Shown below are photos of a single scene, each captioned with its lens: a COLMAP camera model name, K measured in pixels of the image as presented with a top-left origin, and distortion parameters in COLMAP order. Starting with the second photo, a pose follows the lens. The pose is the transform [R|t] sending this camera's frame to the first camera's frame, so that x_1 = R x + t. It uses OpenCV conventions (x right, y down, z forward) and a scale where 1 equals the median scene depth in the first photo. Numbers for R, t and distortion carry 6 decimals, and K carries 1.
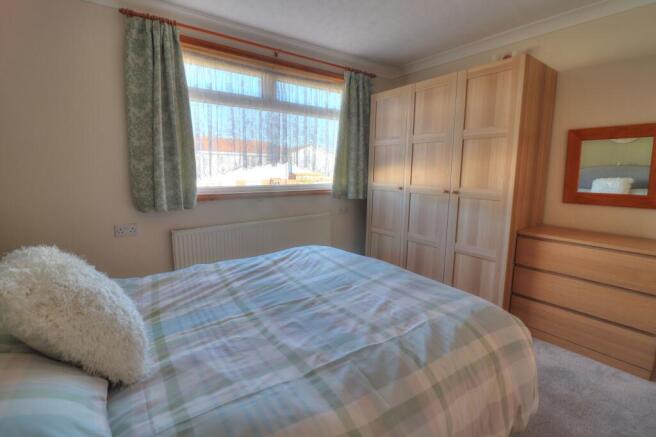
lens RADIAL K [[289.8, 0, 328.0], [0, 289.8, 218.5], [0, 0, 1]] dist [-0.018570, -0.000200]
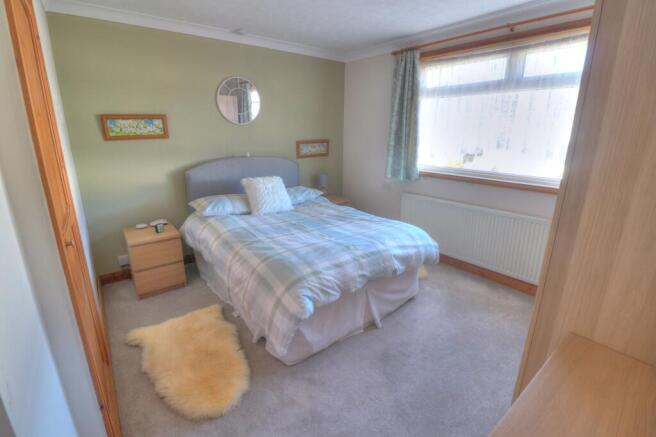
lens RADIAL K [[308.1, 0, 328.0], [0, 308.1, 218.5], [0, 0, 1]] dist [-0.052129, 0.000076]
pose [[0.040064, 0.270253, -0.961955, 1.419961], [-0.168255, 0.950806, 0.260113, -0.251779], [0.984929, 0.151433, 0.083565, 0.741801]]
